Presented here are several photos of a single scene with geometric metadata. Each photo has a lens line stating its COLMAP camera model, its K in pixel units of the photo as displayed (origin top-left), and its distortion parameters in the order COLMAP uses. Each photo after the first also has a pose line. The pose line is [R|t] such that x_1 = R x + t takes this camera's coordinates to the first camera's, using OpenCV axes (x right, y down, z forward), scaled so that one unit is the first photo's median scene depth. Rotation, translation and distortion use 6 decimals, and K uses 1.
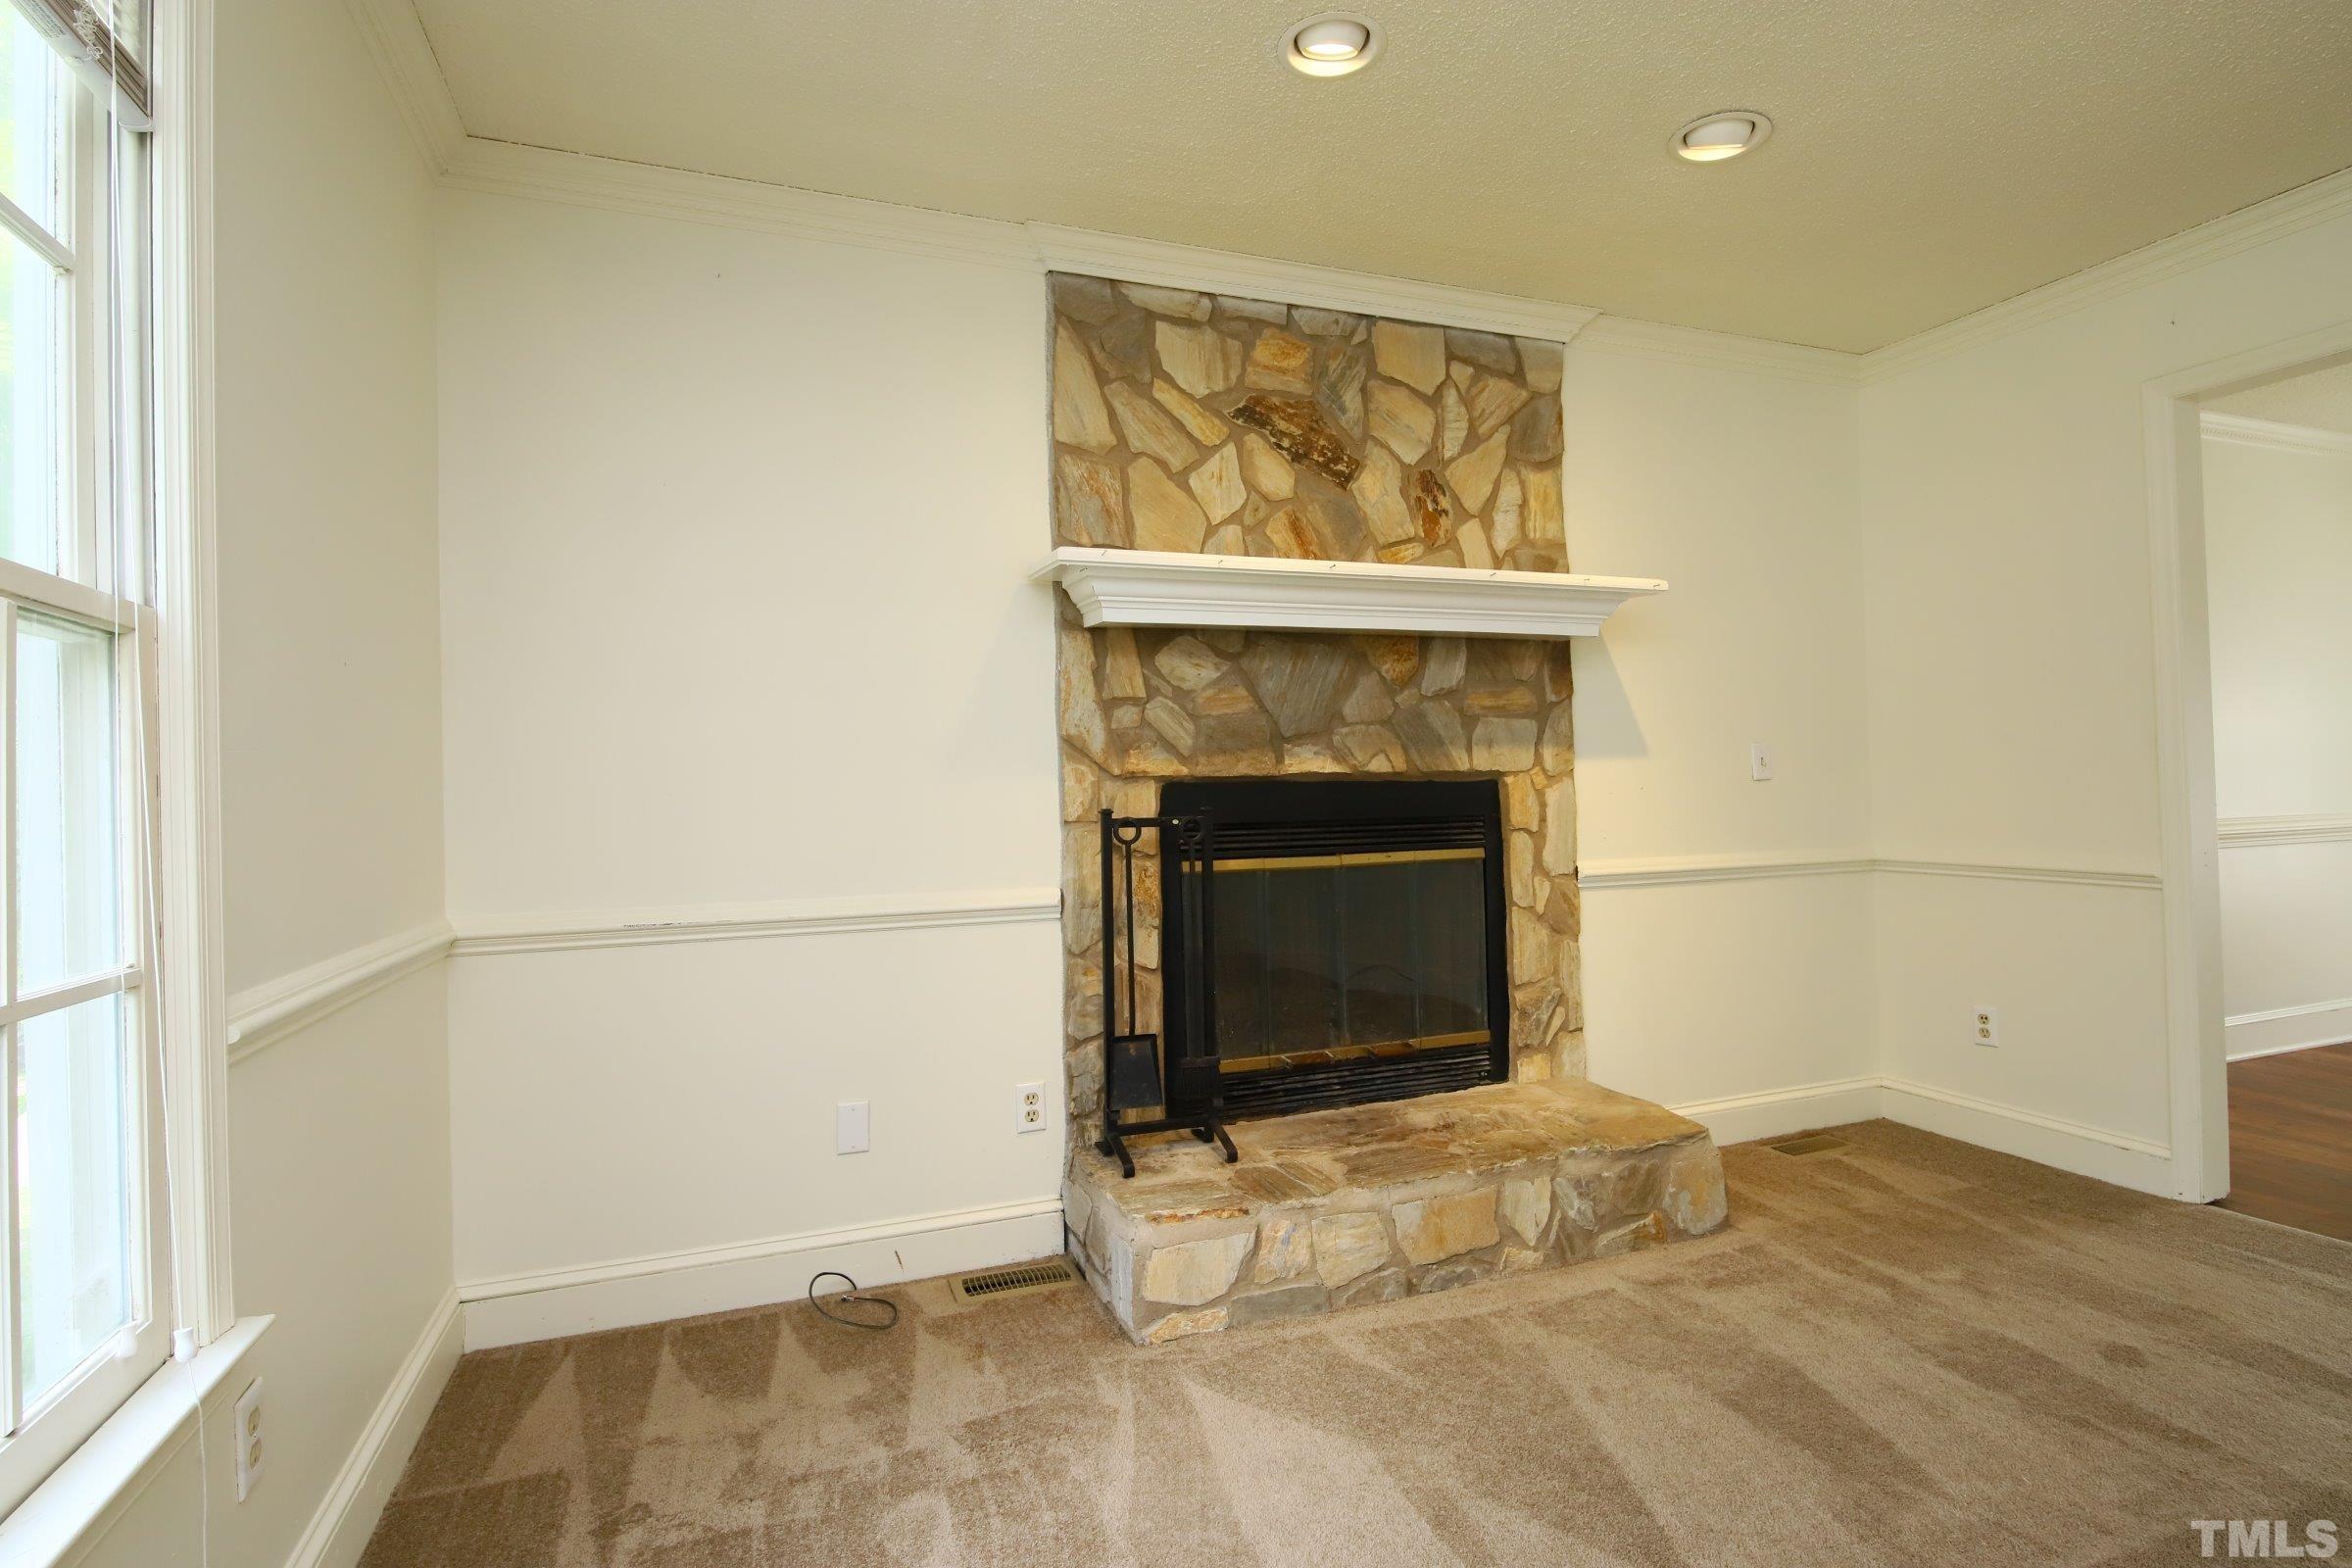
lens RADIAL K [[1160.5, 0, 1173.9], [0, 1160.5, 778.6], [0, 0, 1]] dist [-0.002085, -0.001947]
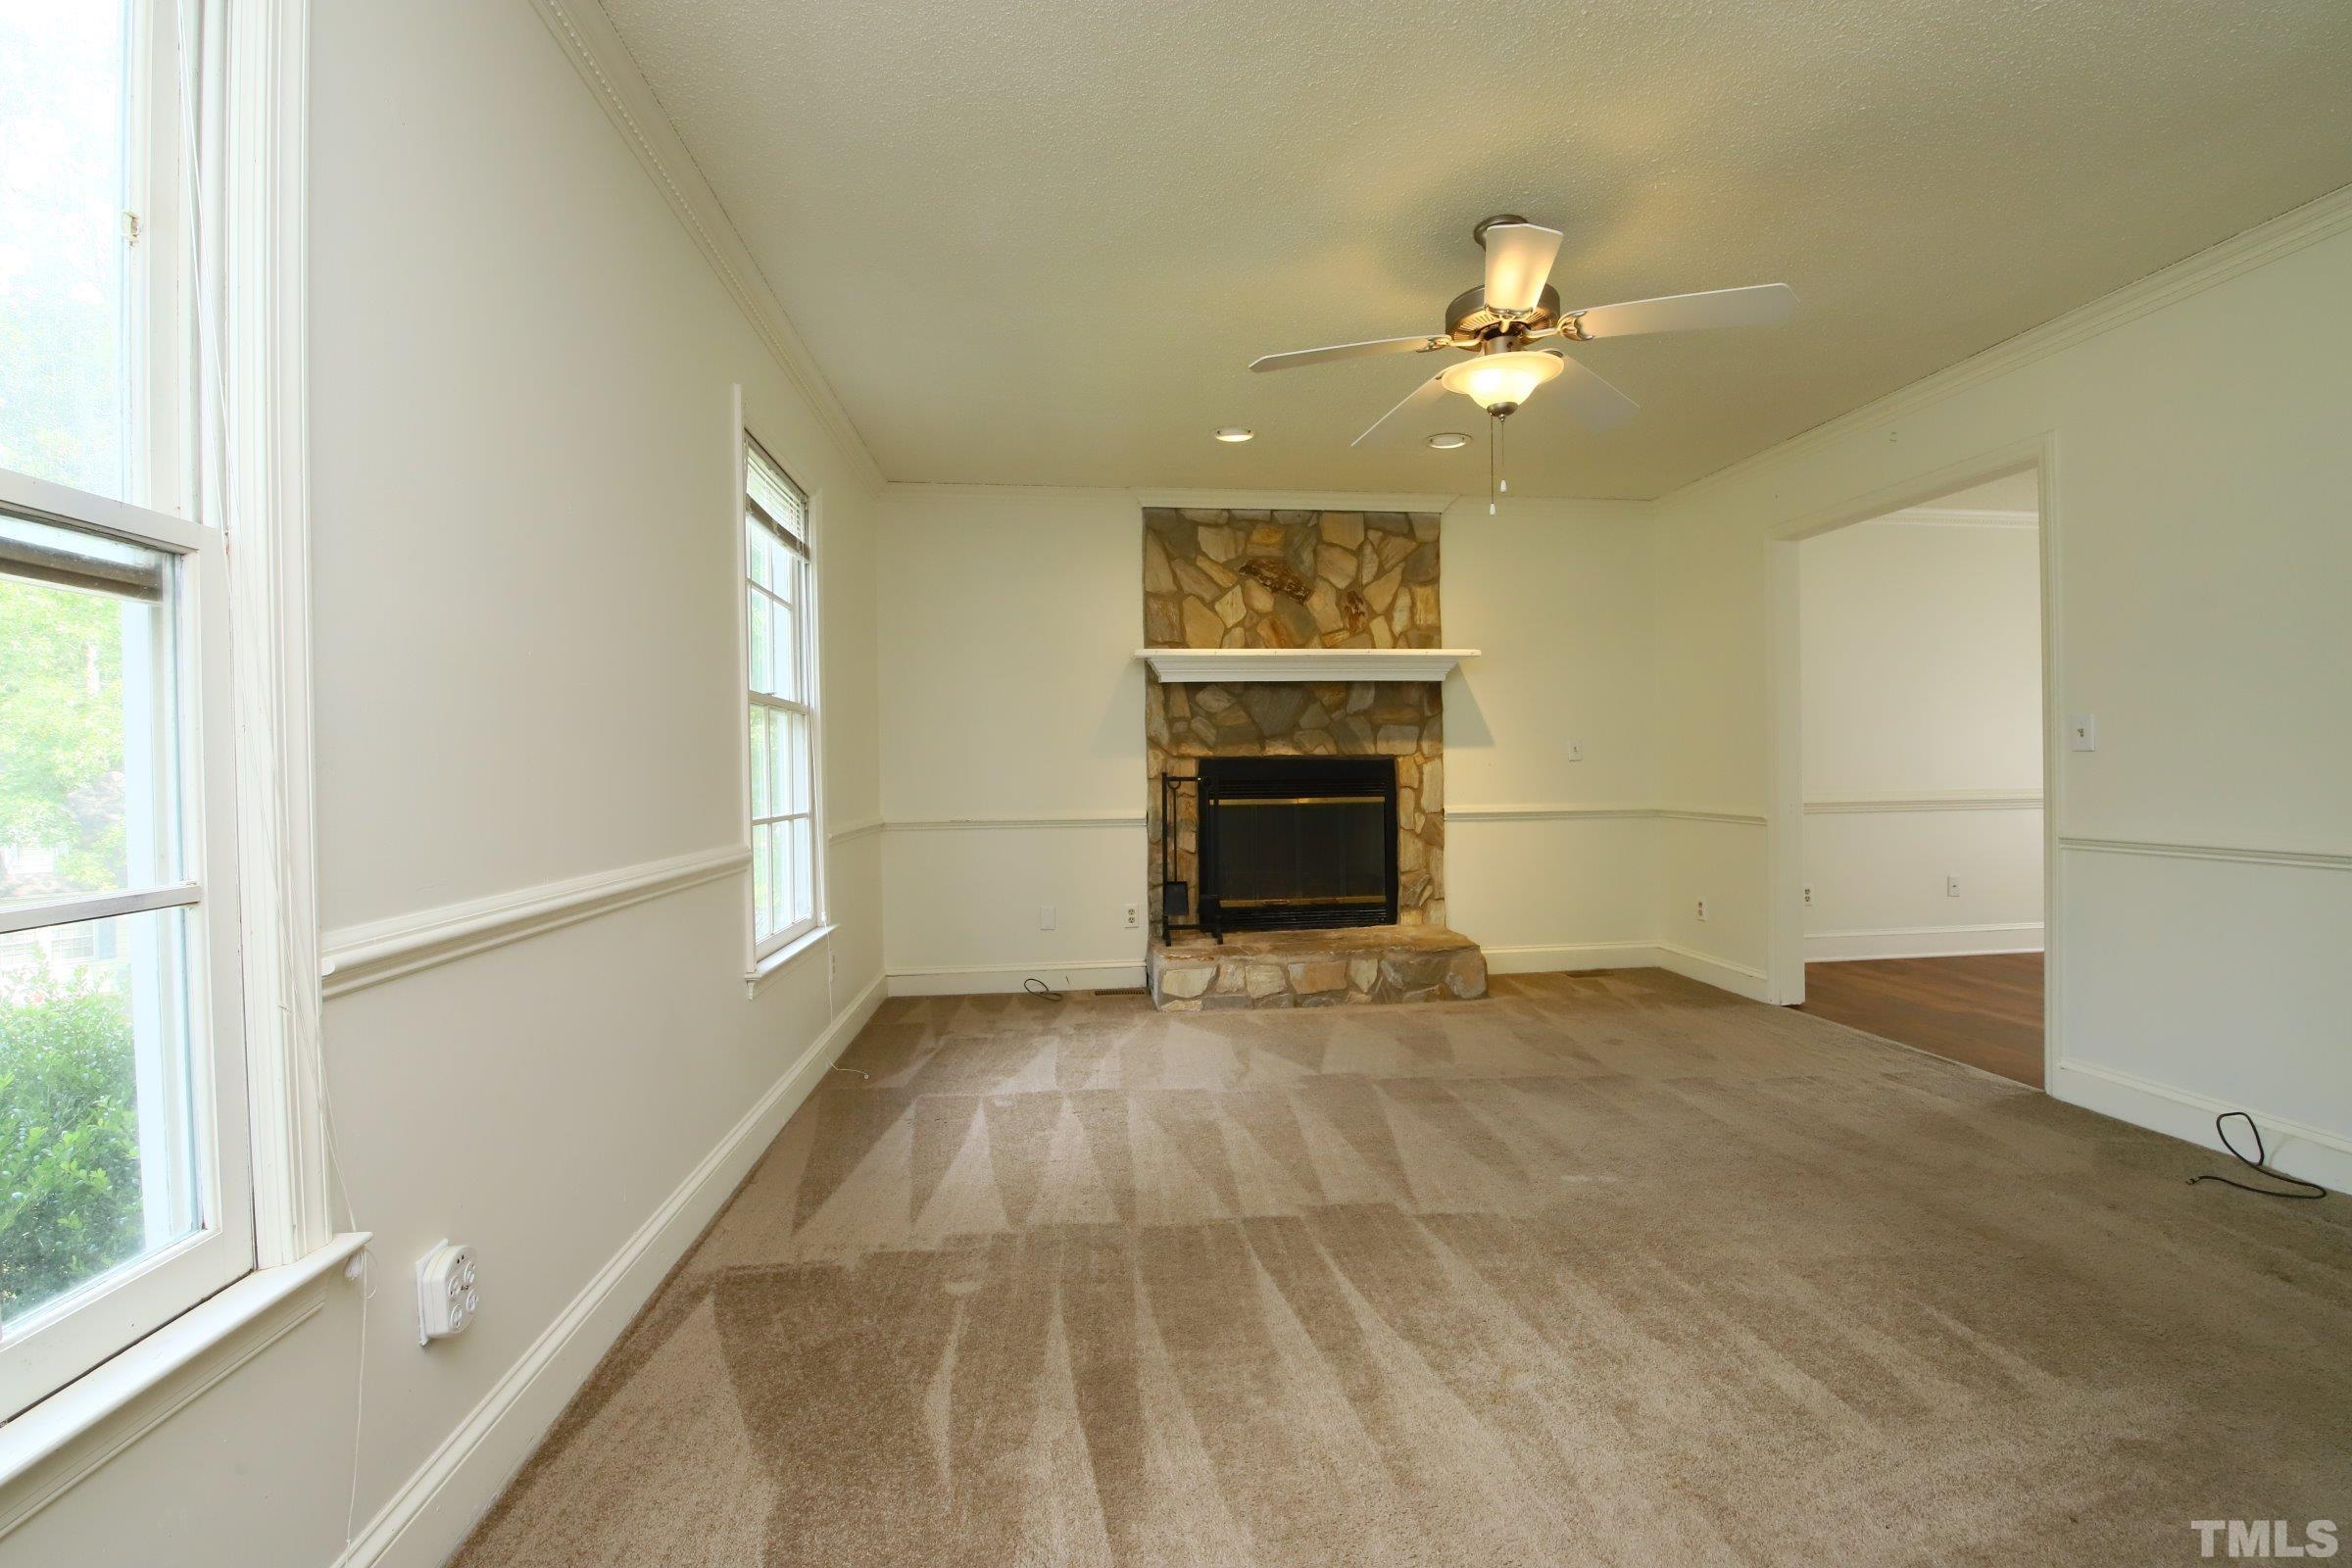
lens RADIAL K [[998.4, 0, 1180.5], [0, 998.4, 783.6], [0, 0, 1]] dist [-0.014146, -0.000654]
pose [[0.970402, 0.012155, -0.241191, 0.373838], [-0.005353, 0.999570, 0.028839, -0.004980], [0.241438, -0.026694, 0.970049, -0.674009]]
